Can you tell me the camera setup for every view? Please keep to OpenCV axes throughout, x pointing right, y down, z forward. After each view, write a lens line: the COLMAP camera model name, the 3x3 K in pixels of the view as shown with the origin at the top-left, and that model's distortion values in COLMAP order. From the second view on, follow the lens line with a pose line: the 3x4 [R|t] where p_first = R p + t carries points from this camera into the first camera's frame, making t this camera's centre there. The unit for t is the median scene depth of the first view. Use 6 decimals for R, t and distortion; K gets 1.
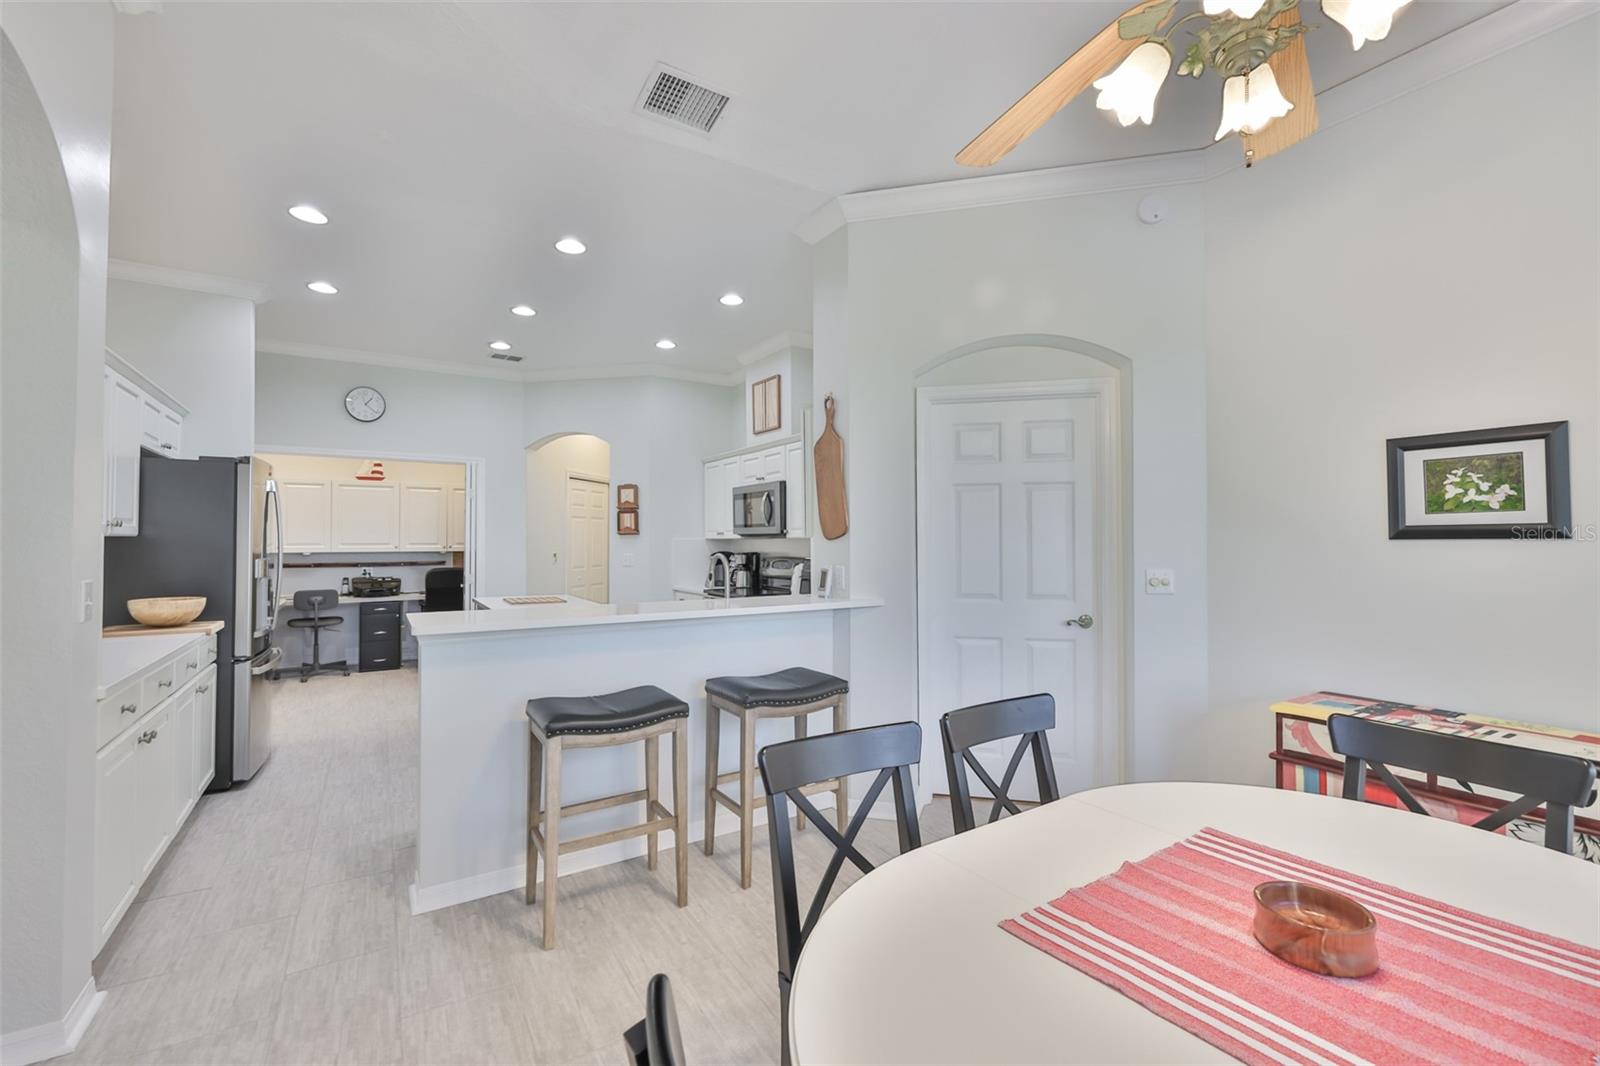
lens RADIAL K [[670.6, 0, 793.0], [0, 670.6, 526.2], [0, 0, 1]] dist [-0.002229, 0.000293]
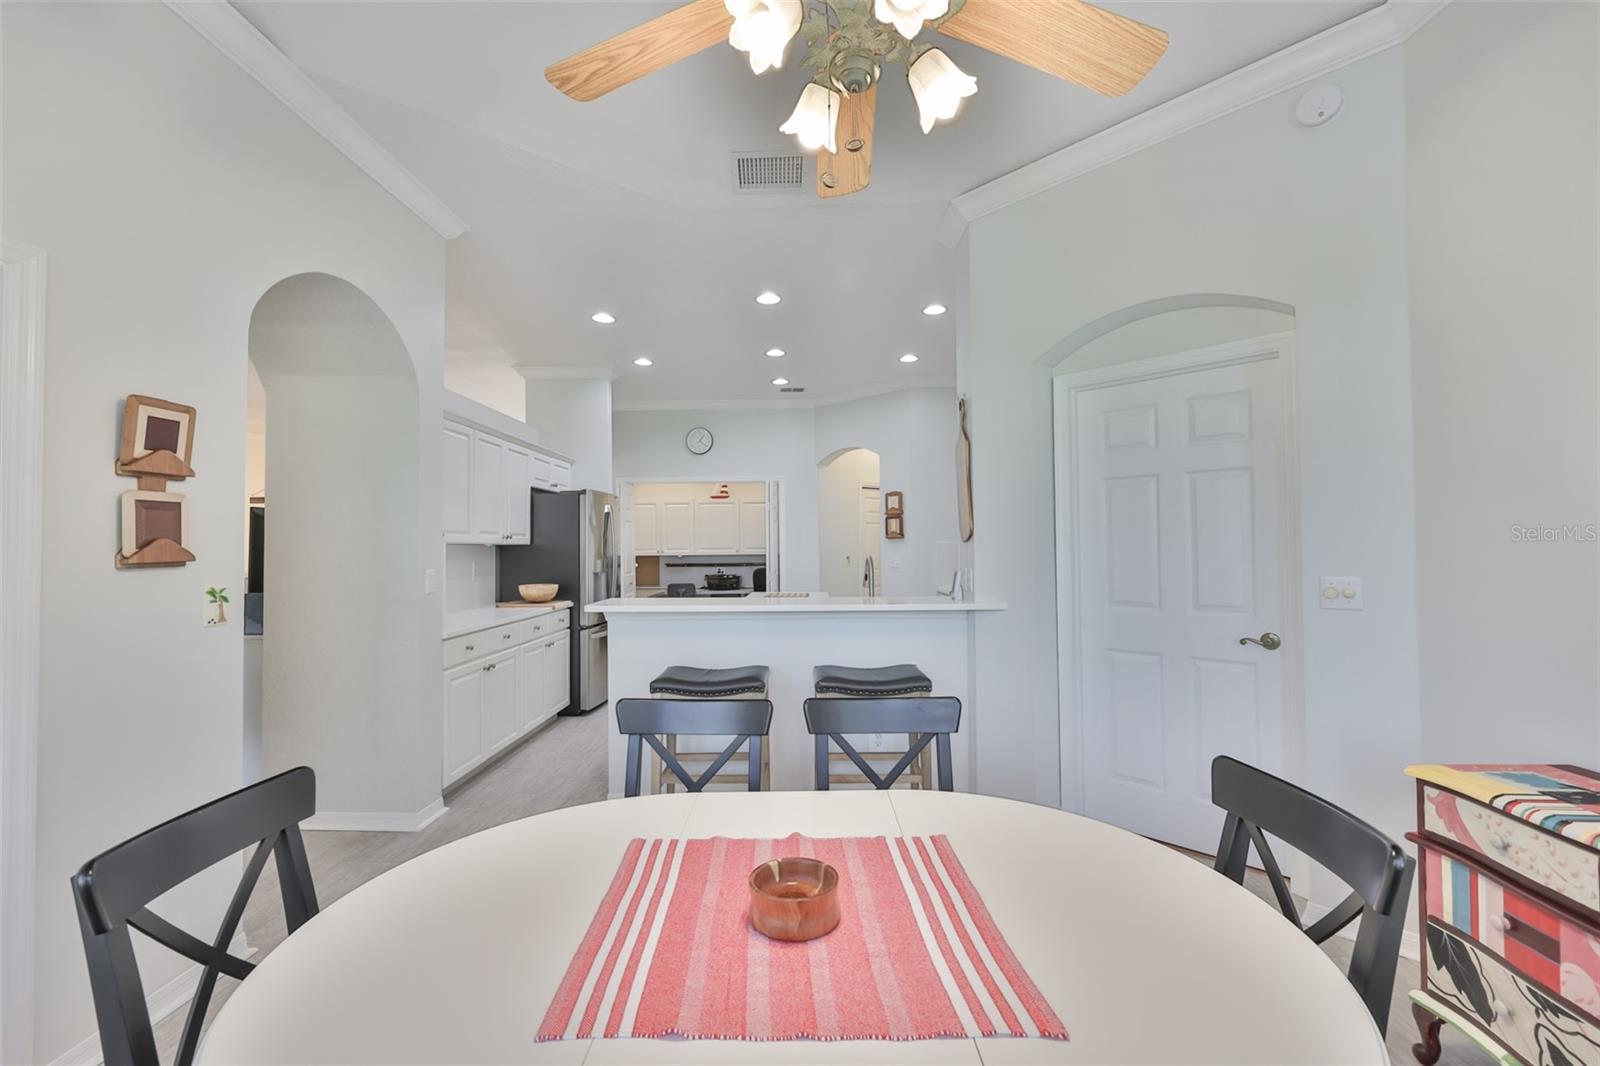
lens RADIAL K [[670.6, 0, 793.0], [0, 670.6, 526.2], [0, 0, 1]] dist [-0.002229, 0.000293]
pose [[0.835364, -0.023831, -0.549180, 0.367781], [0.021171, 0.999713, -0.011177, 0.002602], [0.549289, -0.002289, 0.835630, 0.024448]]
